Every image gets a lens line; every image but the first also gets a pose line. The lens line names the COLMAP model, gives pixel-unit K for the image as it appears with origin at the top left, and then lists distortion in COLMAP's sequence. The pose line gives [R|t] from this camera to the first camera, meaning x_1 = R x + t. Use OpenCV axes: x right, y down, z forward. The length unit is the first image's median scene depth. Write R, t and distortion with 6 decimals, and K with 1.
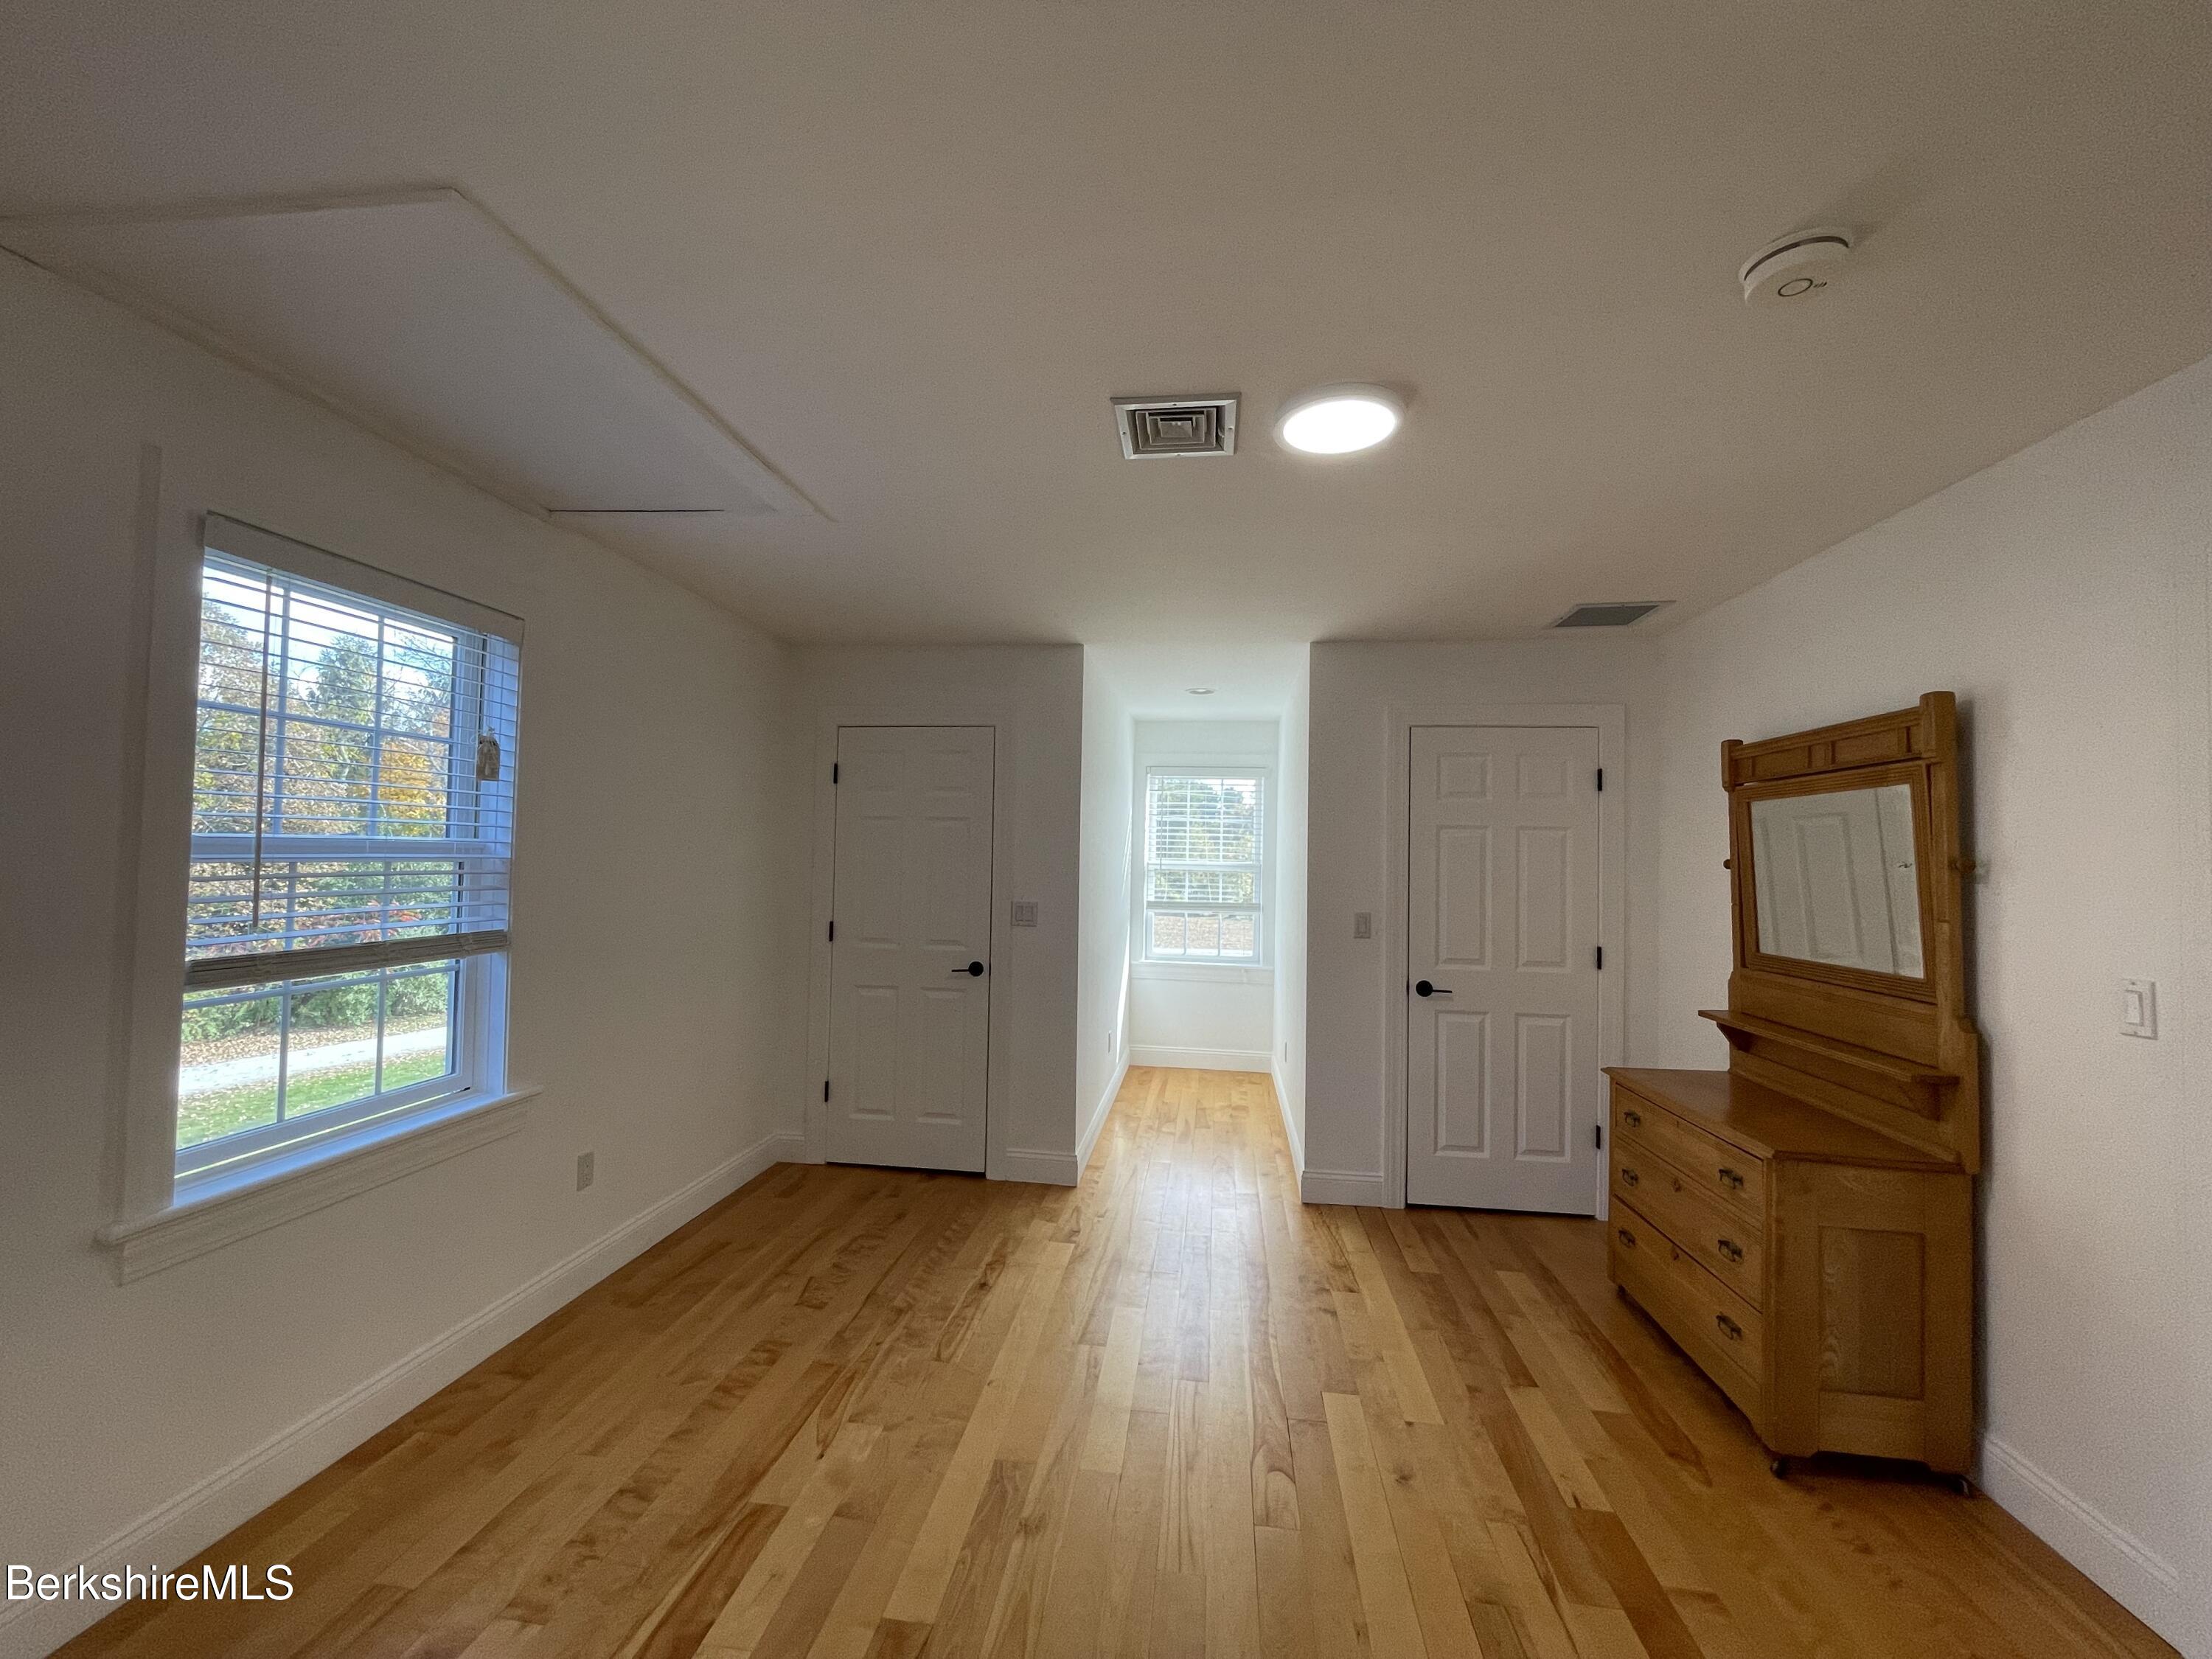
lens RADIAL K [[885.5, 0, 1106.0], [0, 885.5, 829.5], [0, 0, 1]] dist [0.000457, 0.000068]
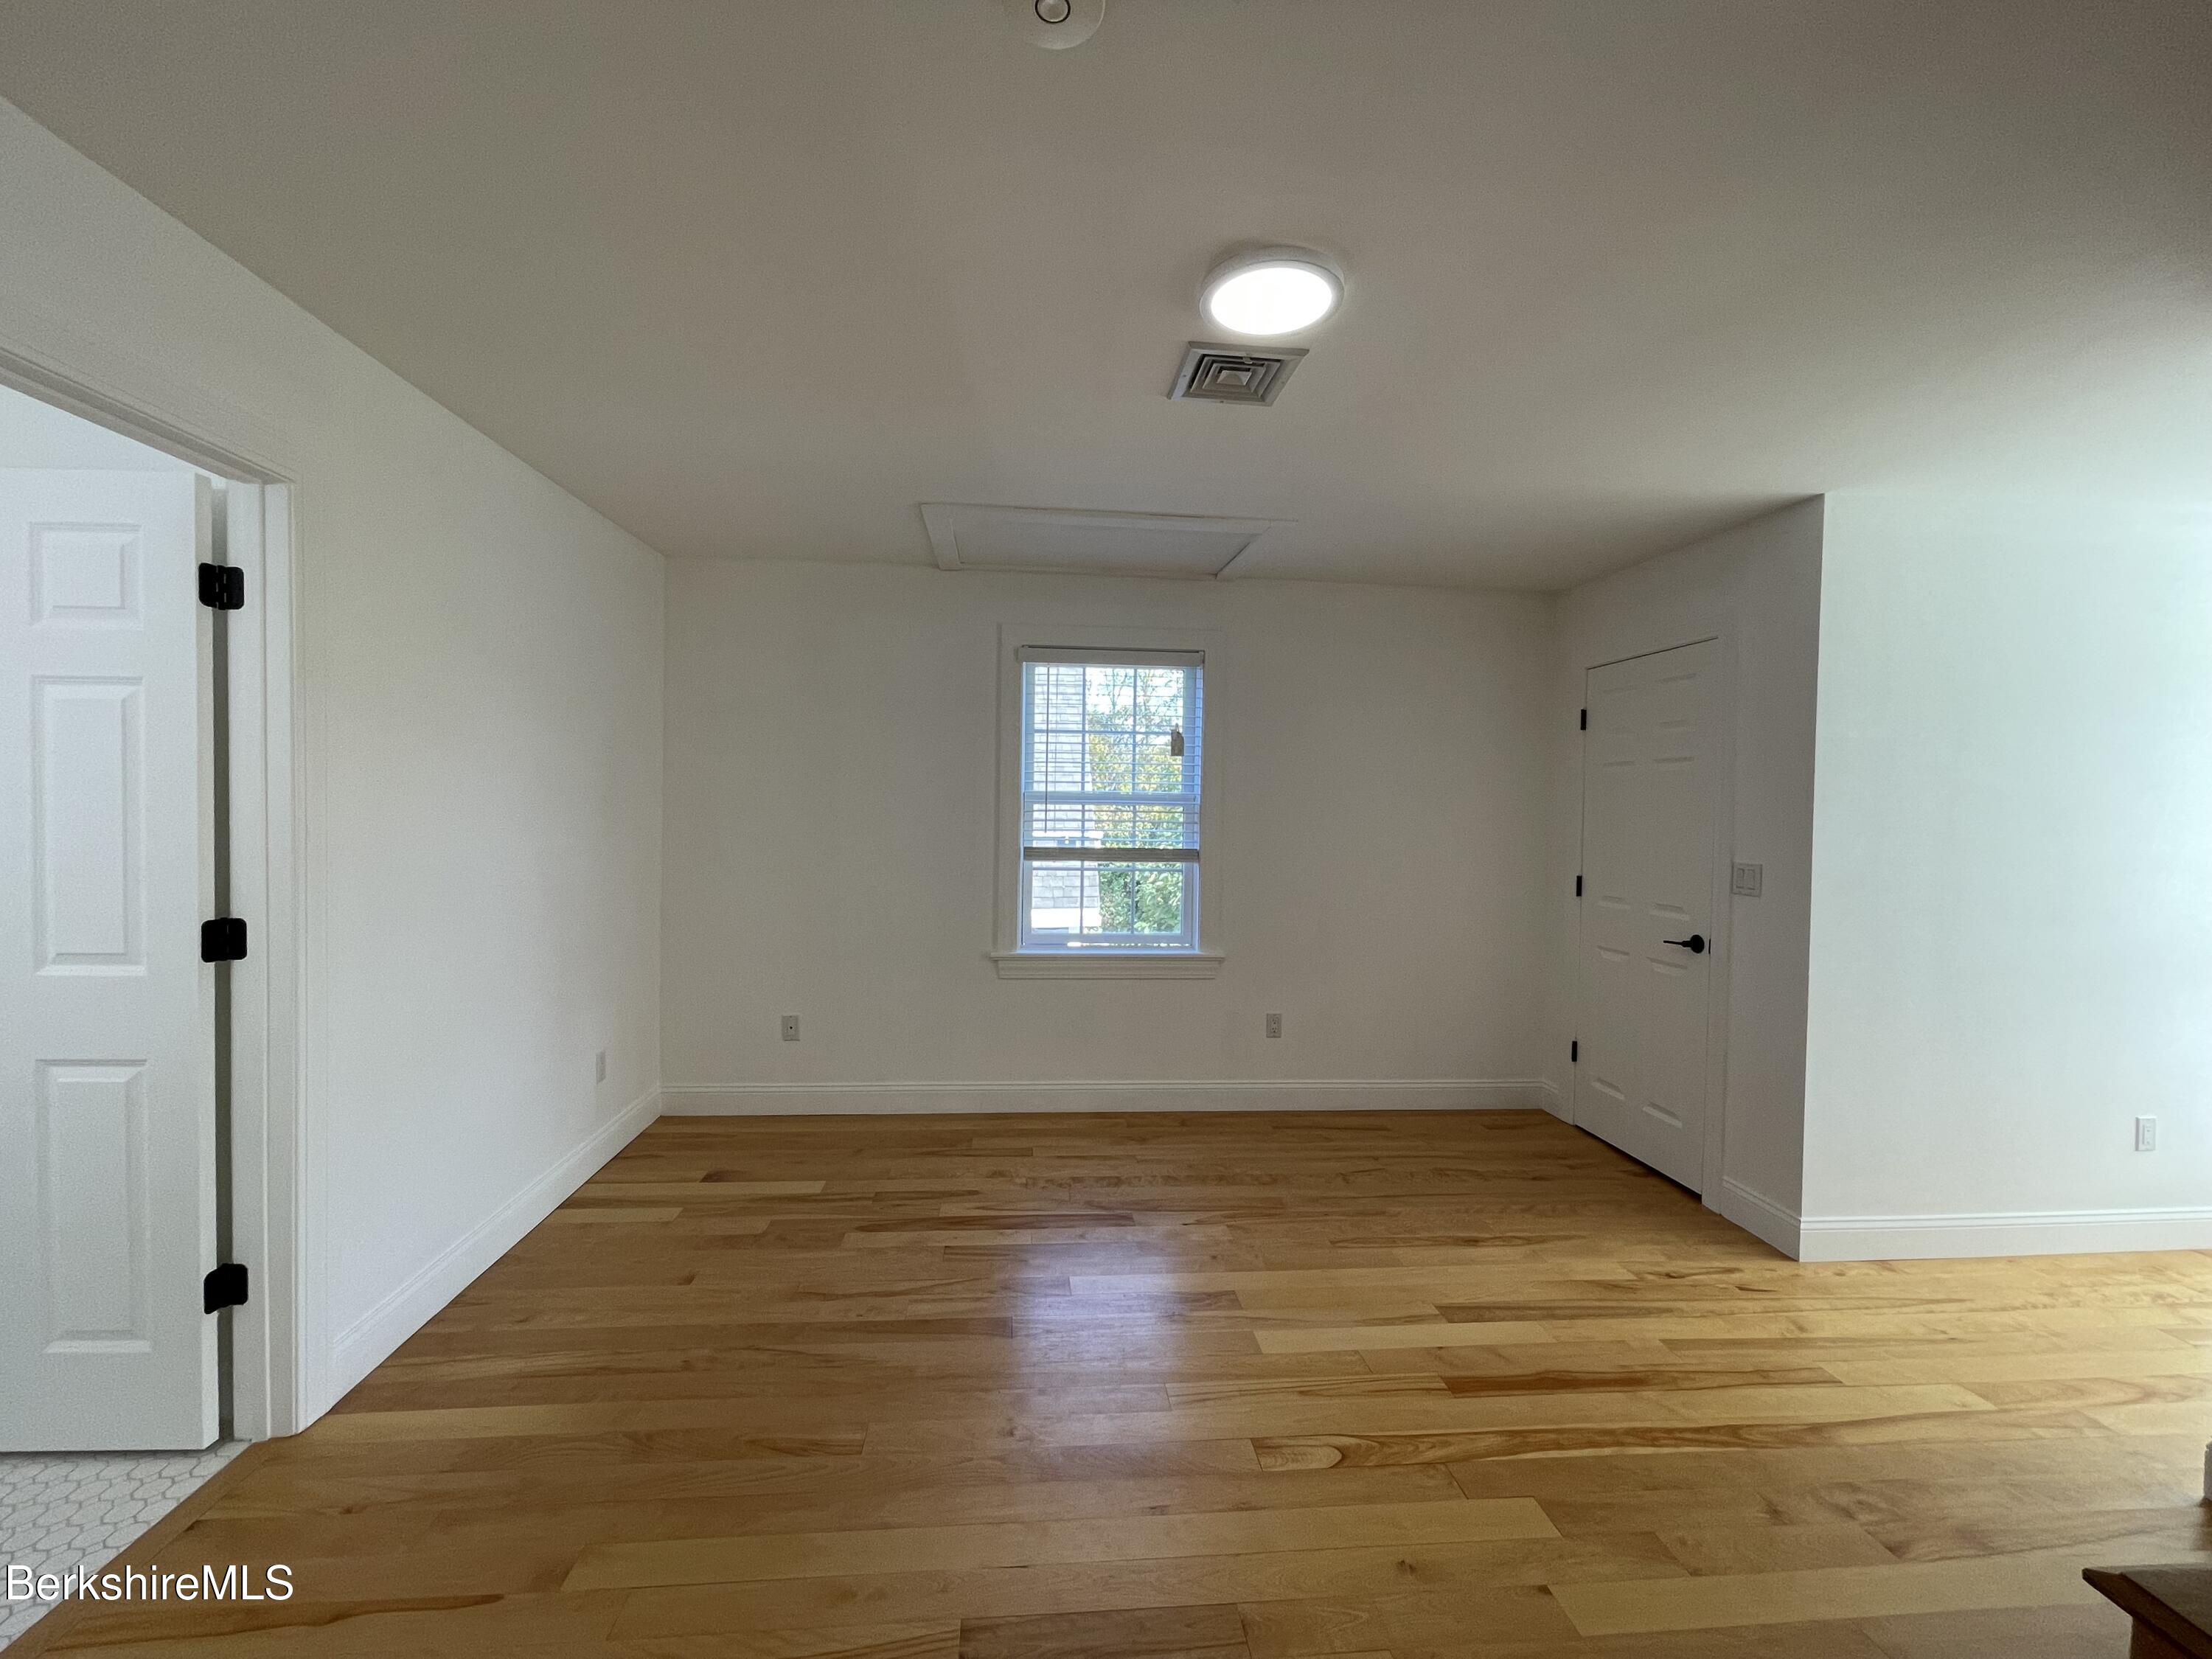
lens RADIAL K [[910.1, 0, 1106.0], [0, 910.1, 829.5], [0, 0, 1]] dist [-0.017415, -0.000127]
pose [[0.229151, 0.008264, -0.973356, 0.574542], [0.018287, 0.999751, 0.012793, 0.035720], [0.973219, -0.020731, 0.228943, 0.311247]]
